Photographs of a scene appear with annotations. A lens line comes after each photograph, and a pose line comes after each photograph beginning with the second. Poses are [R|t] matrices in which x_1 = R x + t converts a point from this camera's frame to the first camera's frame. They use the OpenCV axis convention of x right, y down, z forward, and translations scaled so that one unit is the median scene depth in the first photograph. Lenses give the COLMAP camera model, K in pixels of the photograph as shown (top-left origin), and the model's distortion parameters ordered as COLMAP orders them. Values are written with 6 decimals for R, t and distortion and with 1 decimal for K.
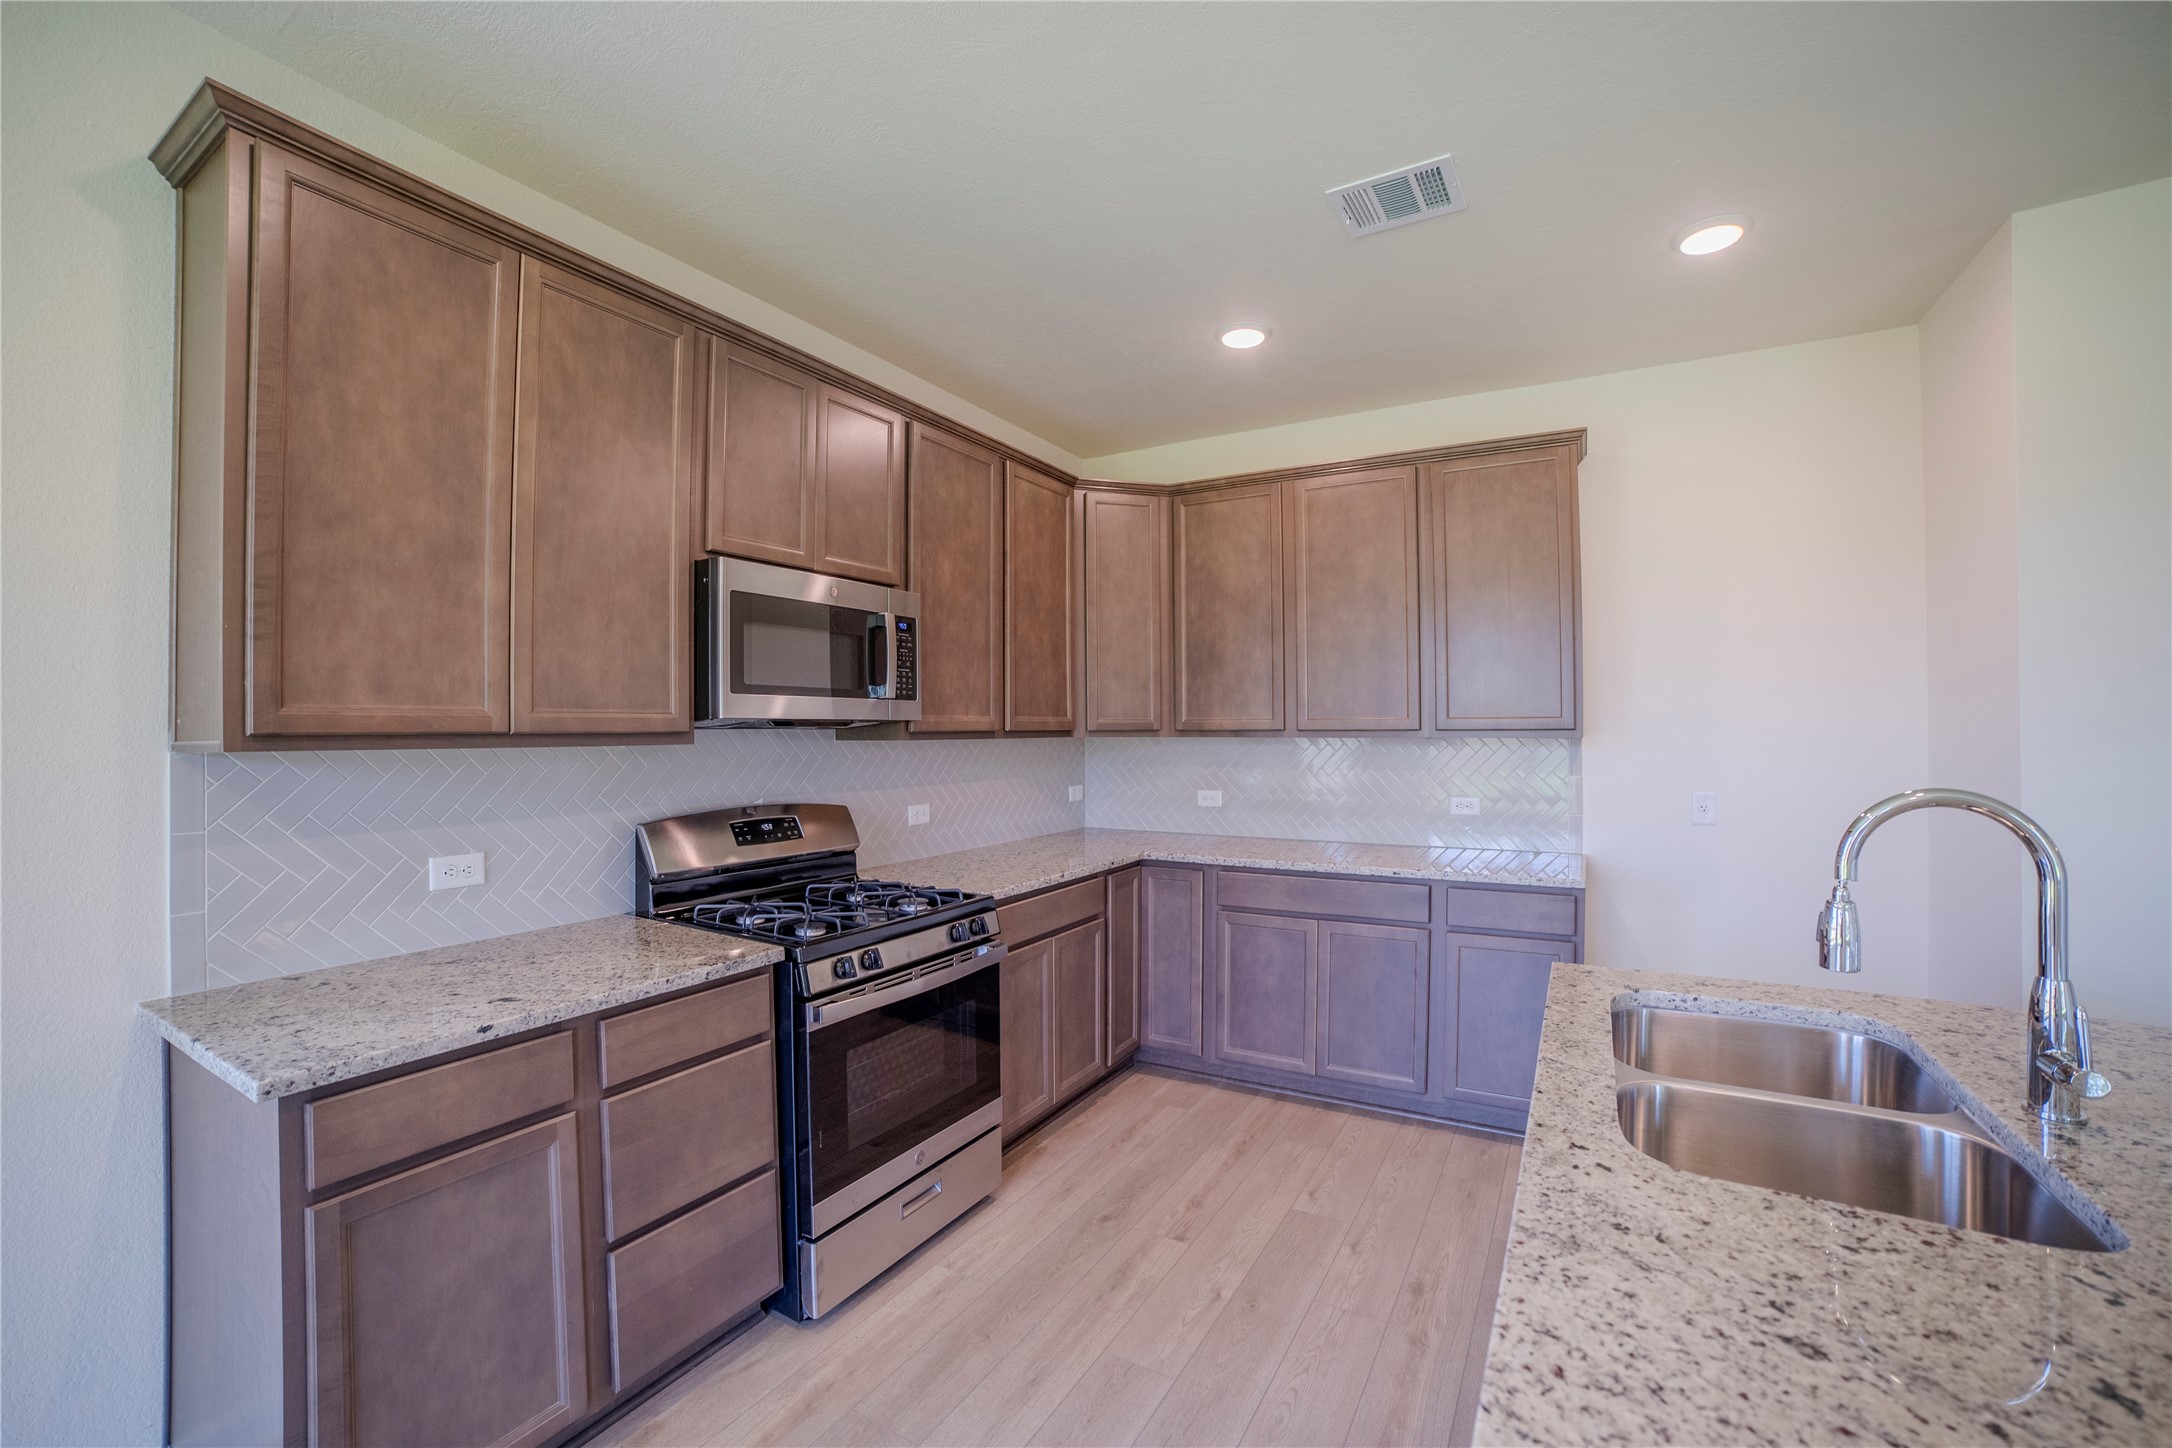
lens RADIAL K [[889.6, 0, 1073.0], [0, 889.6, 728.1], [0, 0, 1]] dist [-0.098991, 0.033074]
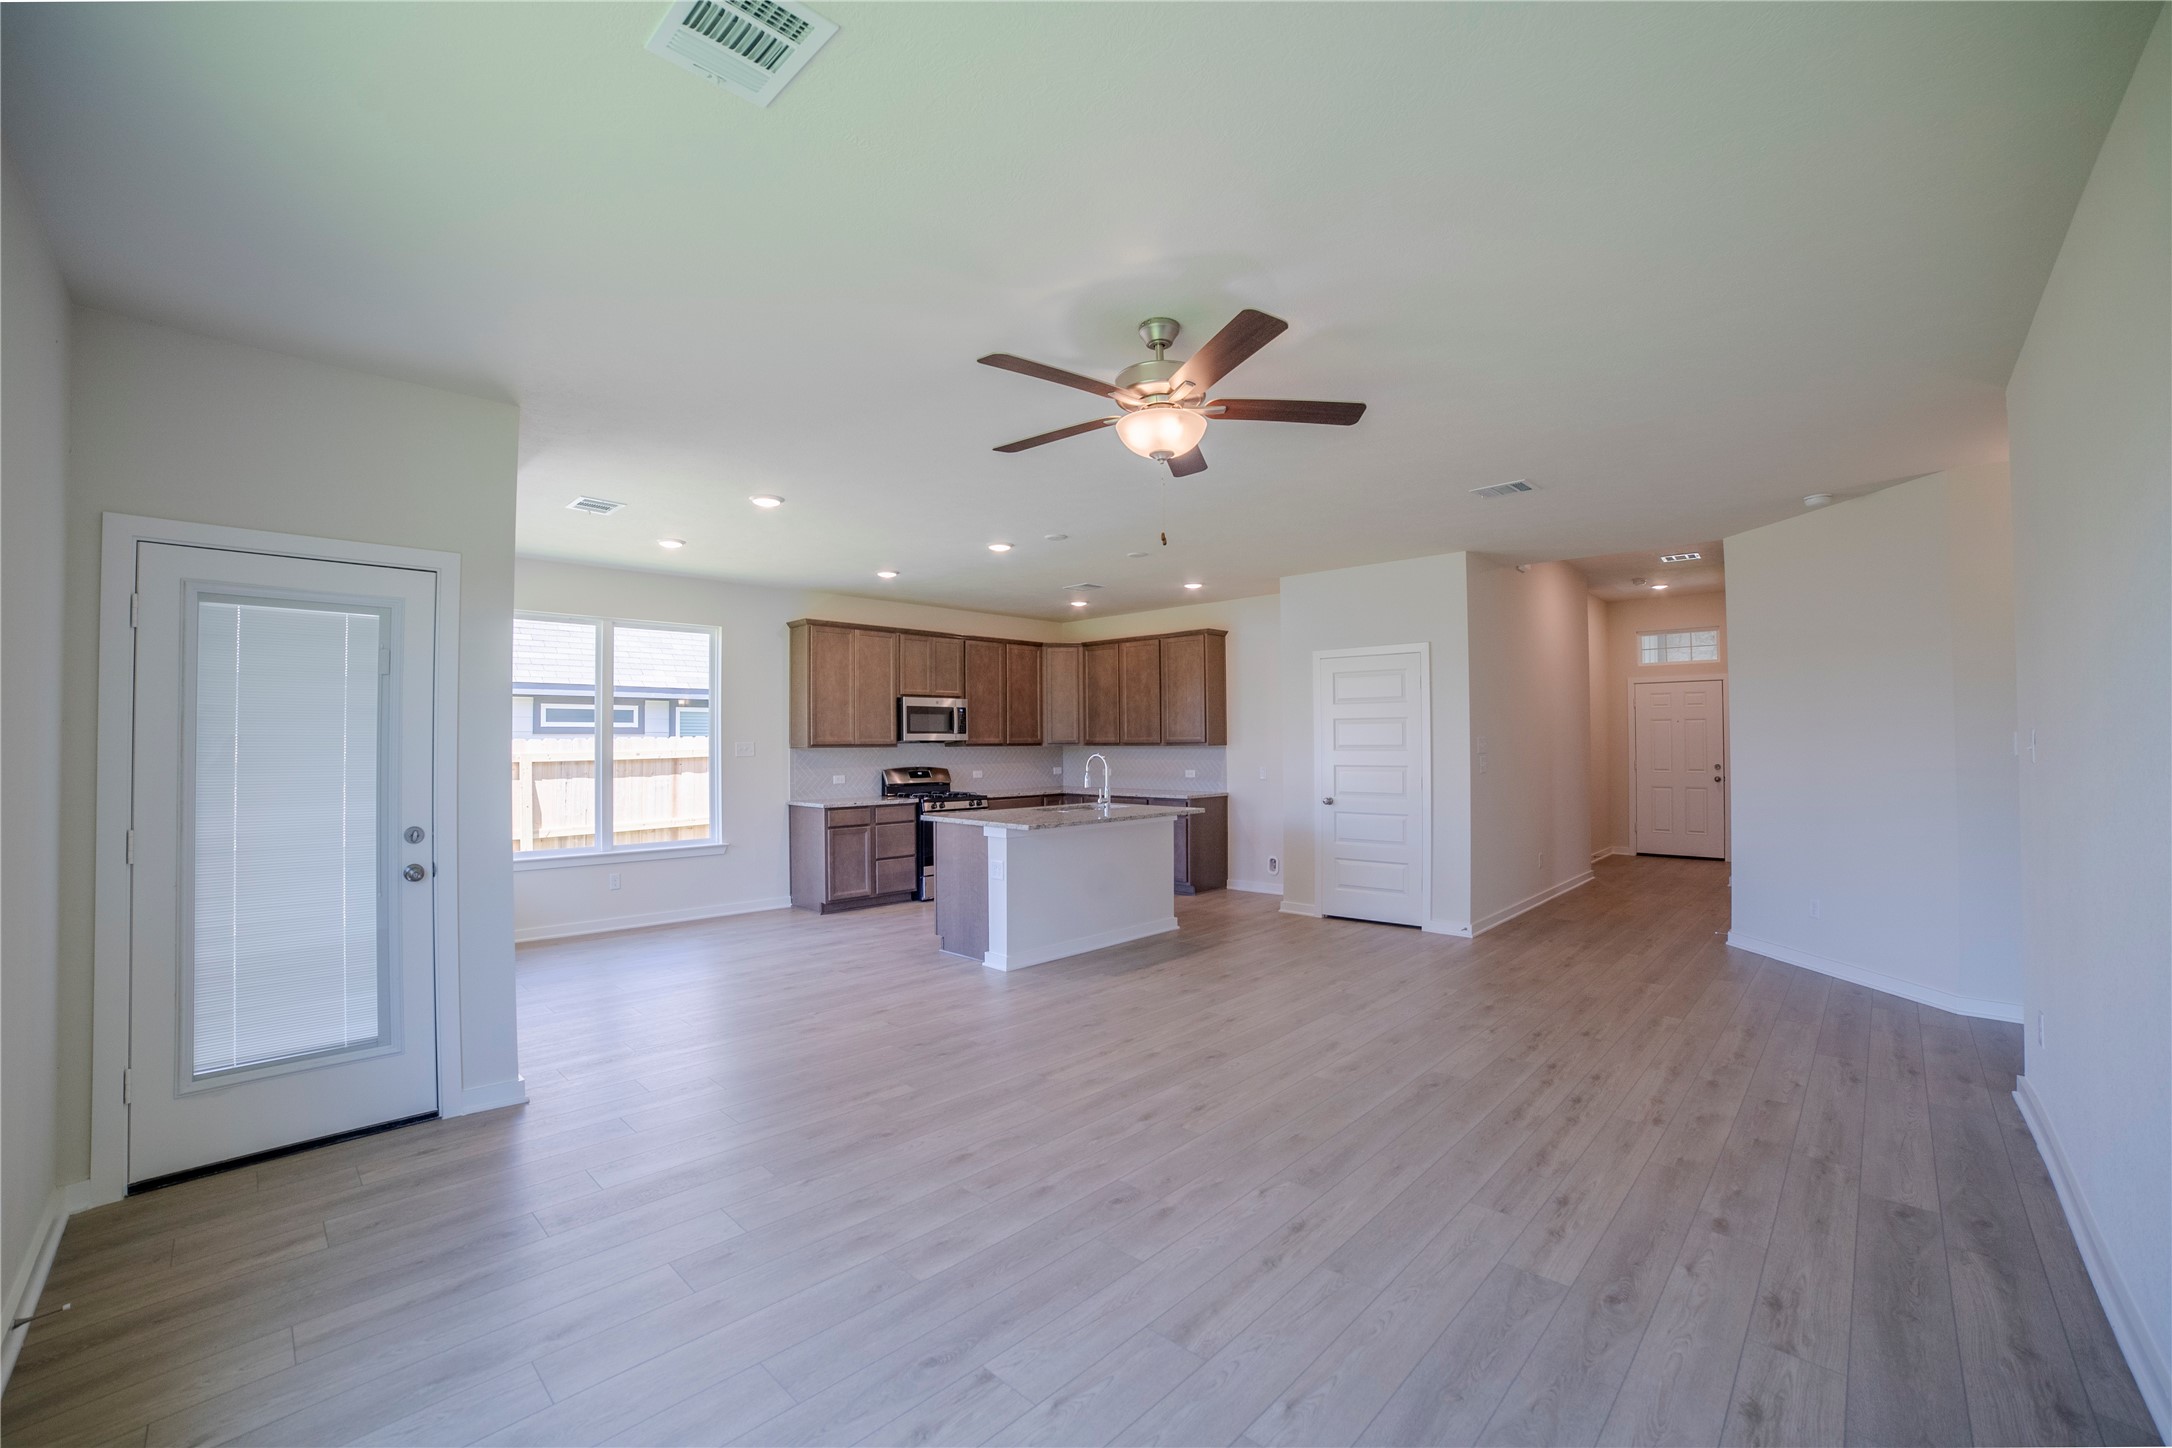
lens RADIAL K [[895.7, 0, 1076.9], [0, 895.7, 727.3], [0, 0, 1]] dist [-0.101602, 0.035753]
pose [[0.974004, -0.009484, -0.226333, 0.994090], [0.005825, 0.999841, -0.016827, 0.001093], [0.226456, 0.015071, 0.973905, -2.145753]]
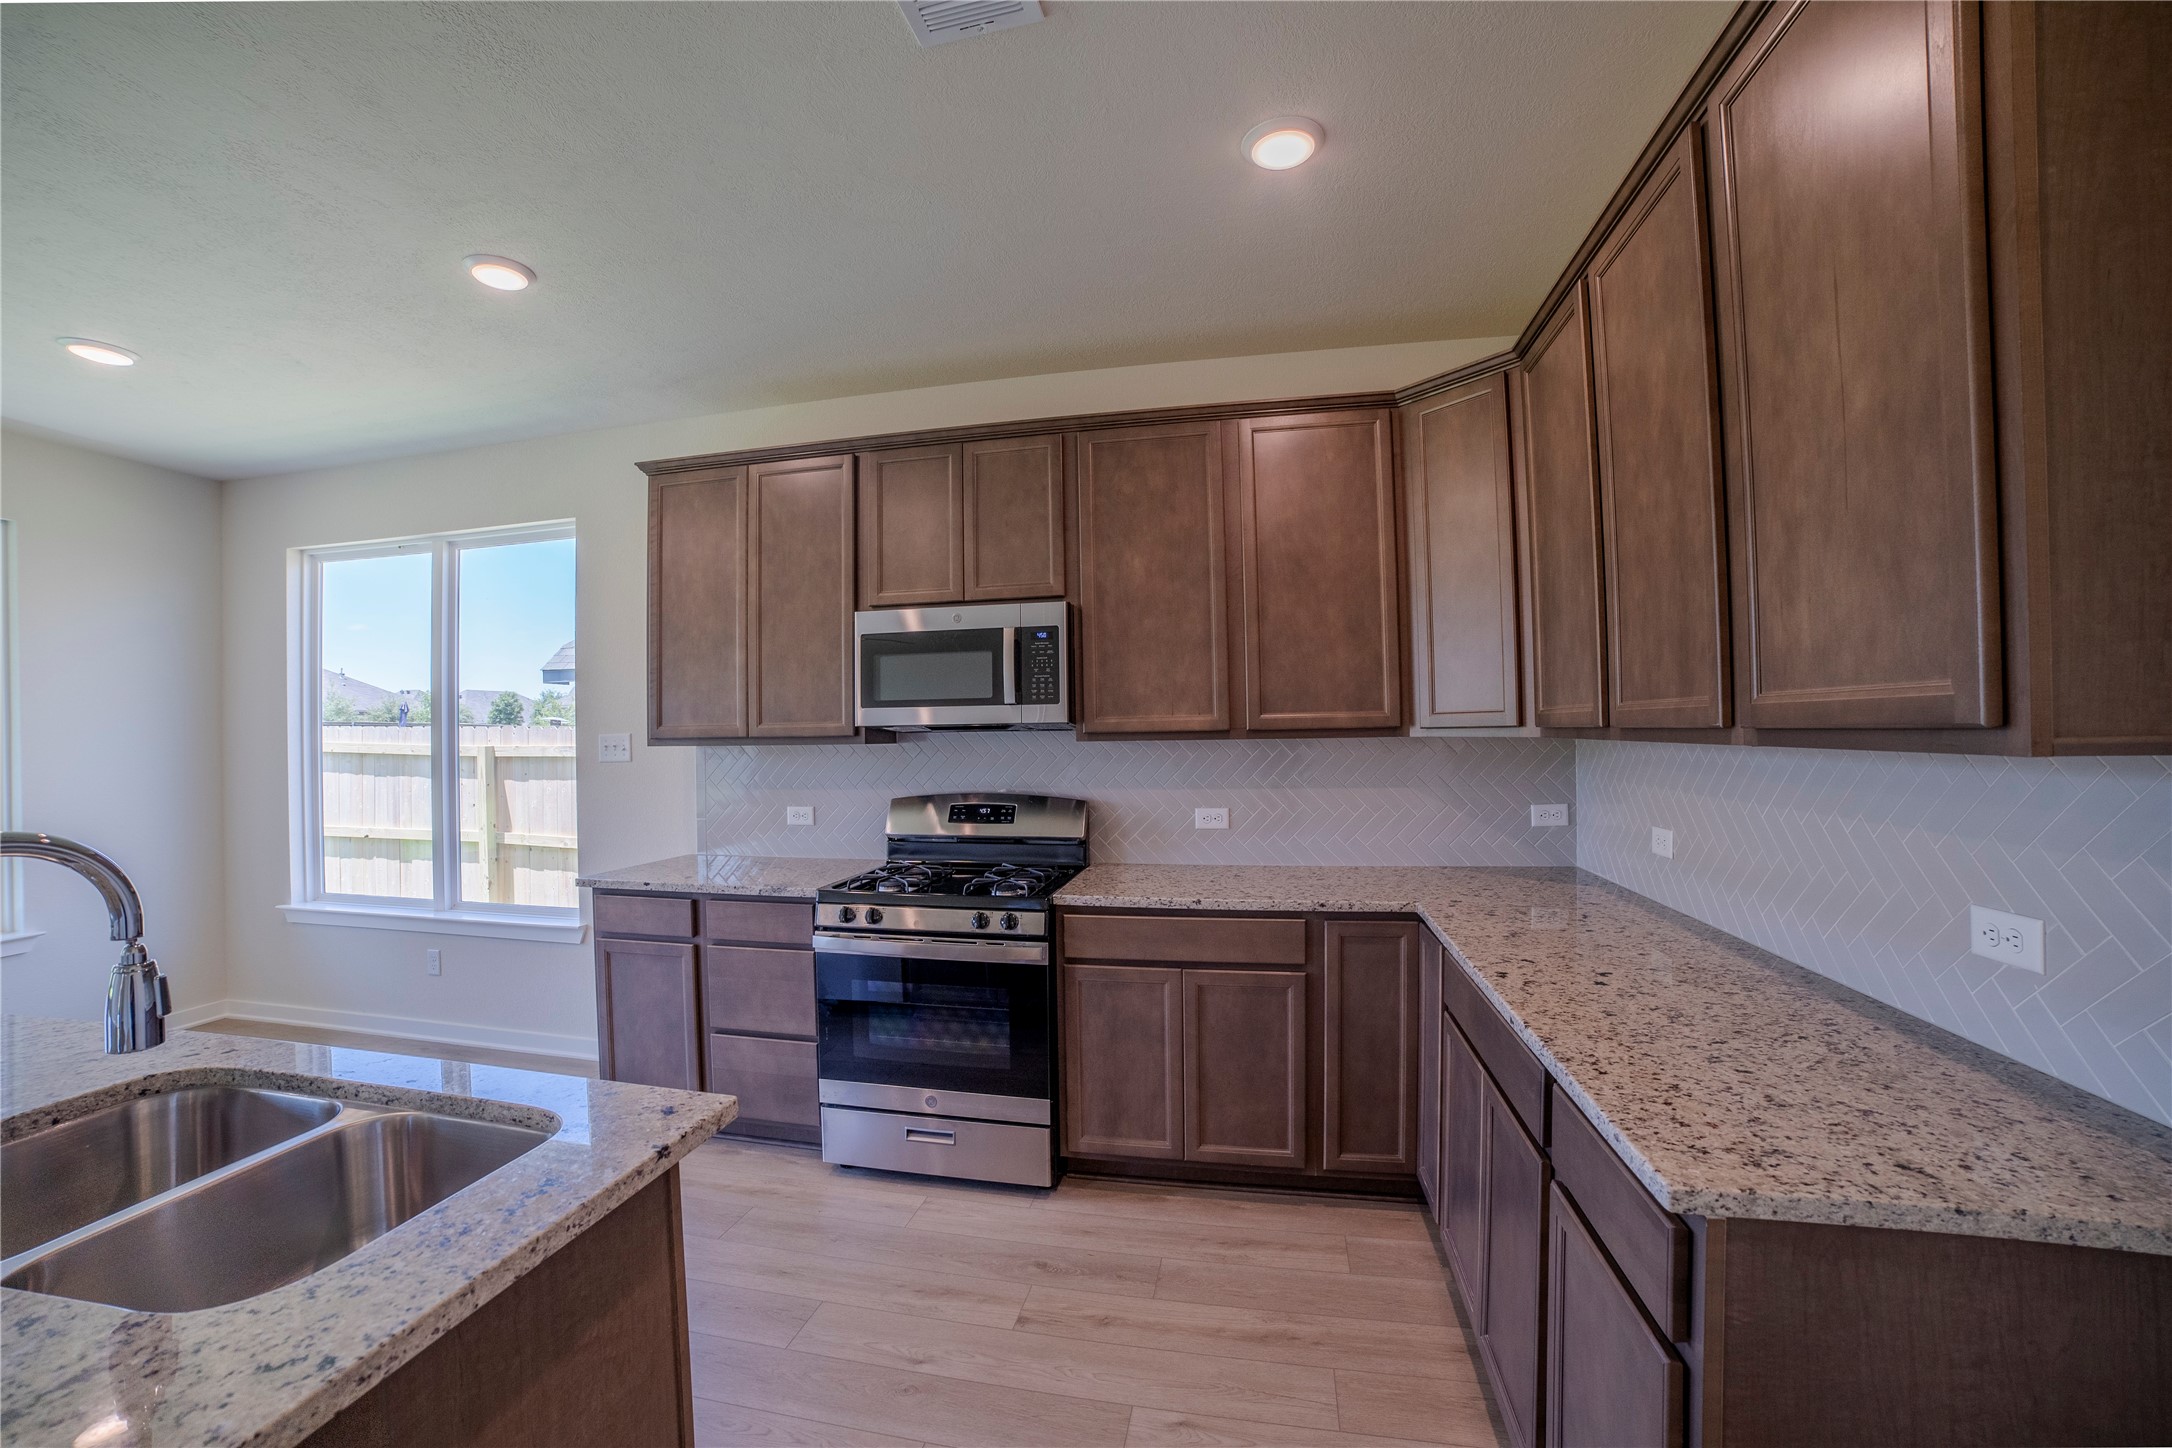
lens RADIAL K [[889.6, 0, 1073.0], [0, 889.6, 728.1], [0, 0, 1]] dist [-0.098991, 0.033074]
pose [[0.319296, -0.004784, -0.947643, 0.906041], [0.015793, 0.999875, 0.000274, -0.002426], [0.947523, -0.015054, 0.319332, 0.741203]]
